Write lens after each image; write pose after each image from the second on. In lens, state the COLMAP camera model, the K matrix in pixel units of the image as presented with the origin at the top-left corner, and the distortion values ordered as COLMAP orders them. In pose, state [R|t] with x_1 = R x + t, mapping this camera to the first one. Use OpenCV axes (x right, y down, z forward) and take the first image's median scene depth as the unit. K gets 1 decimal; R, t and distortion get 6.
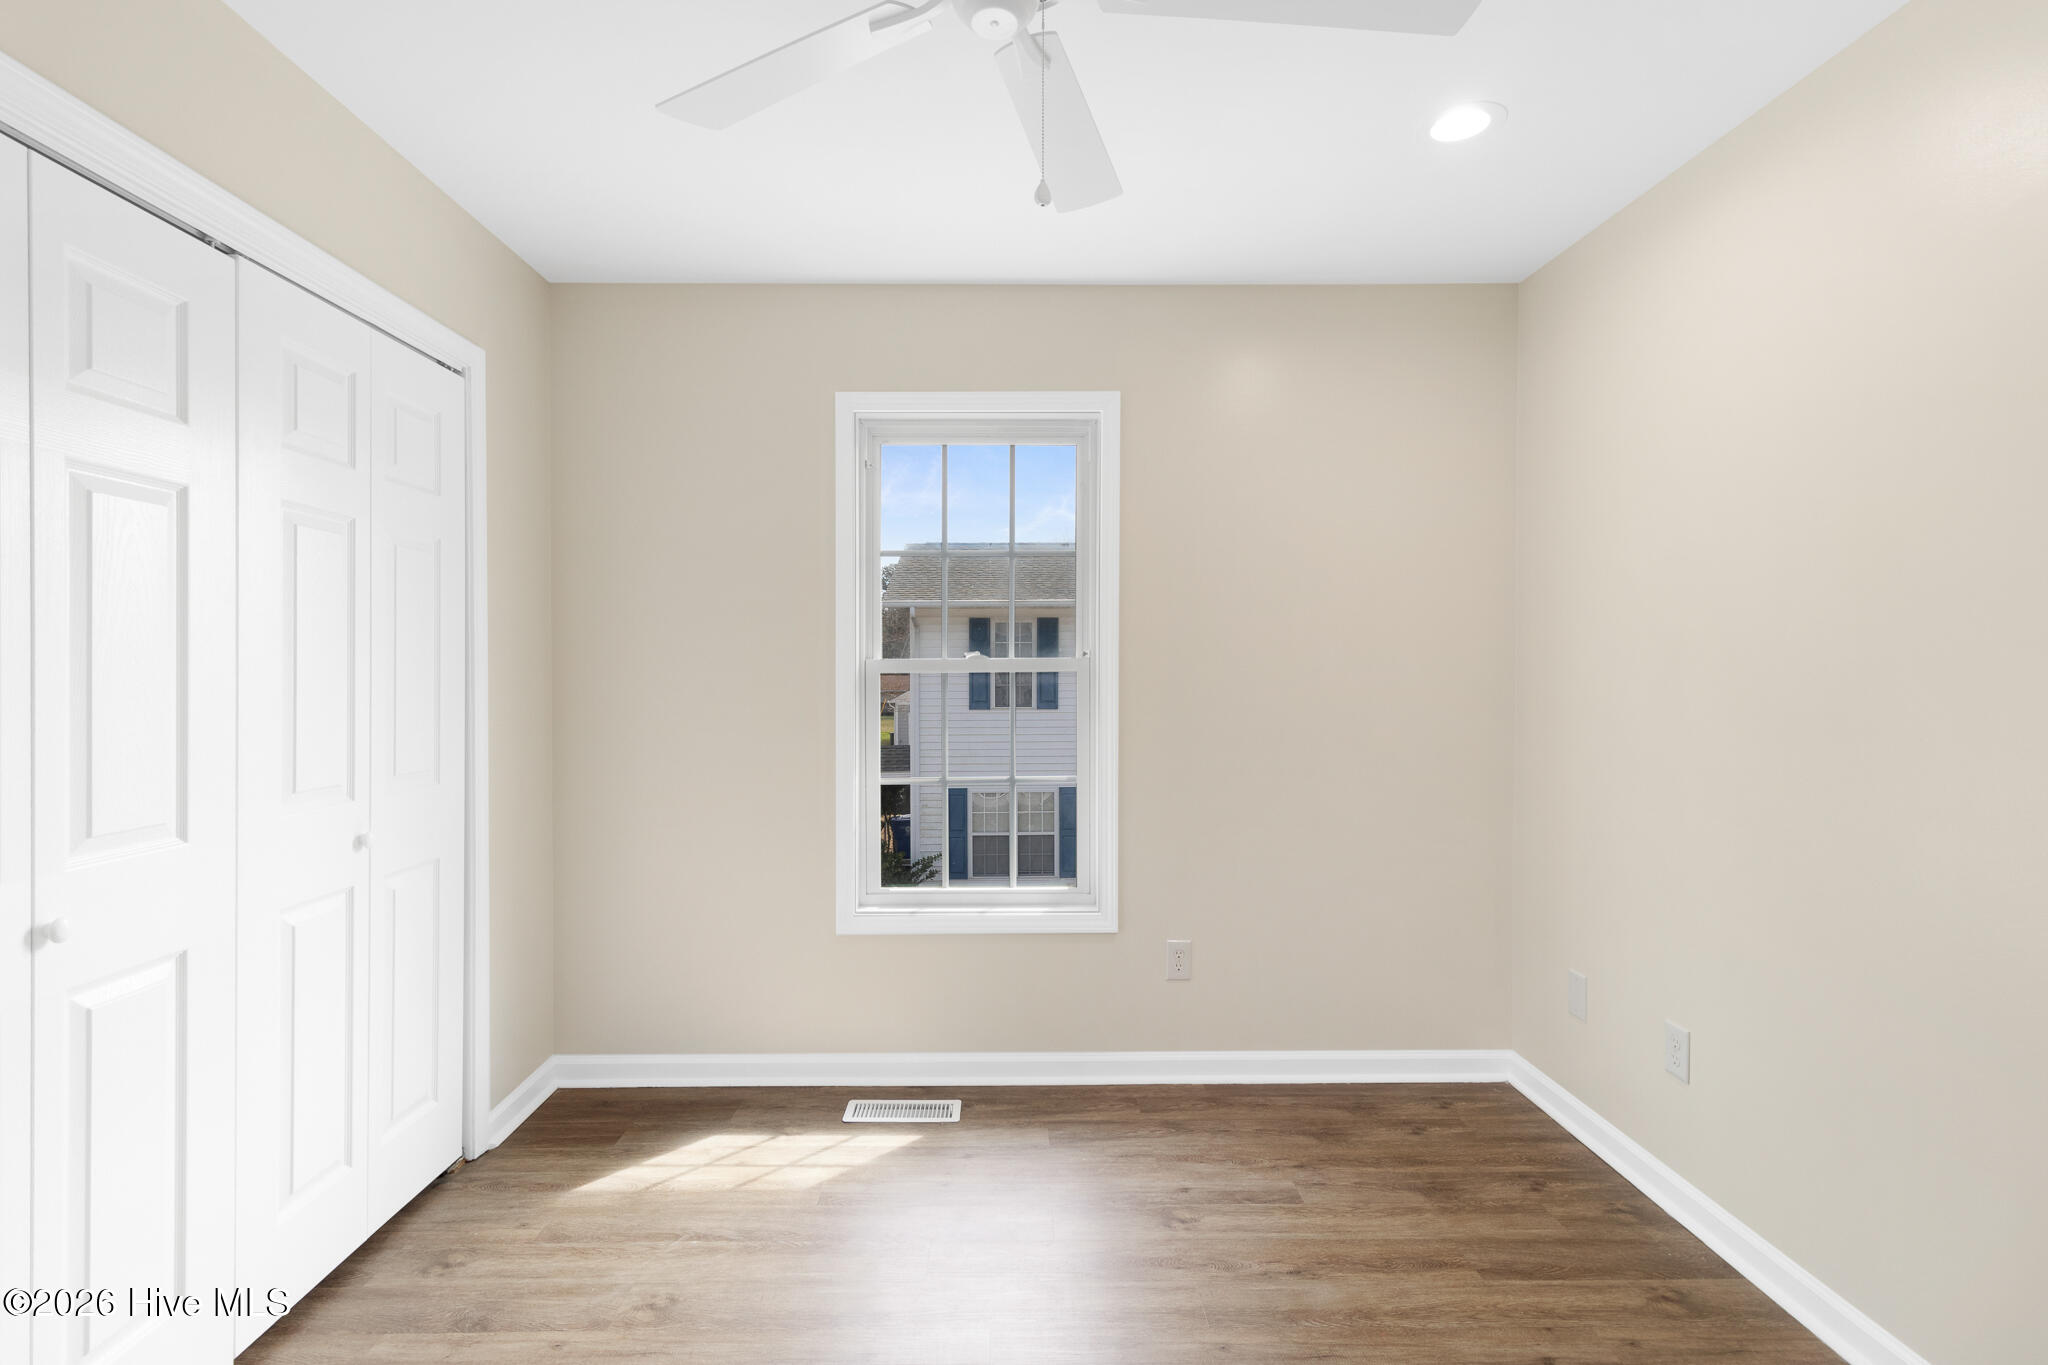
lens RADIAL K [[954.9, 0, 1024.0], [0, 954.9, 682.5], [0, 0, 1]] dist [0.001292, 0.000117]
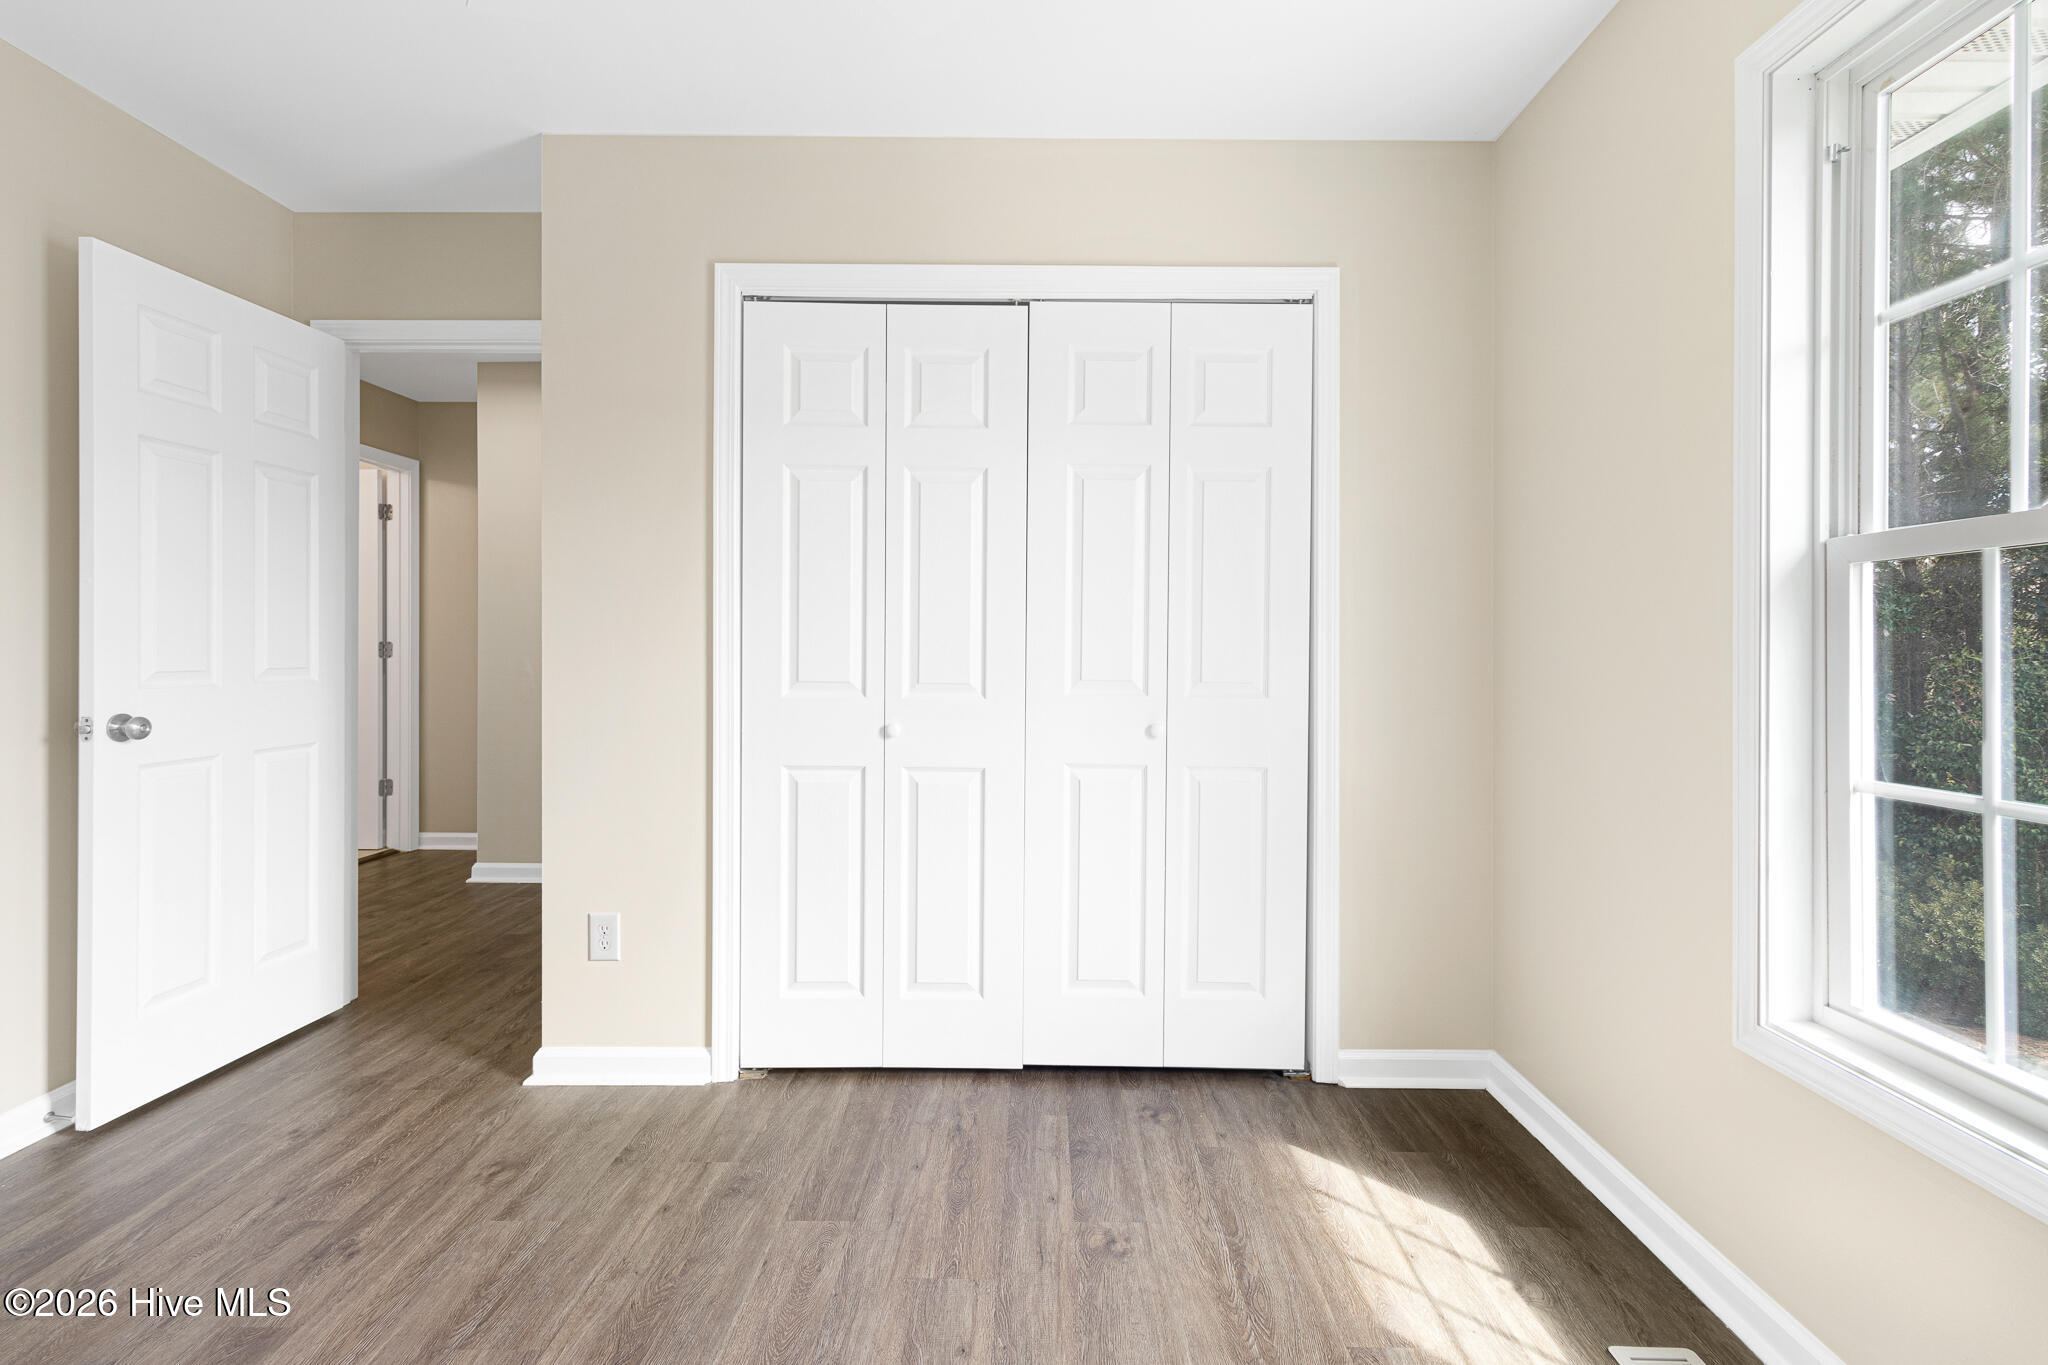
lens RADIAL K [[941.1, 0, 1027.4], [0, 941.1, 648.8], [0, 0, 1]] dist [0.001350, 0.000477]
pose [[-0.024540, -0.001426, -0.999698, 0.468545], [-0.025184, 0.999682, -0.000808, 0.062097], [0.999382, 0.025157, -0.024568, 0.802559]]
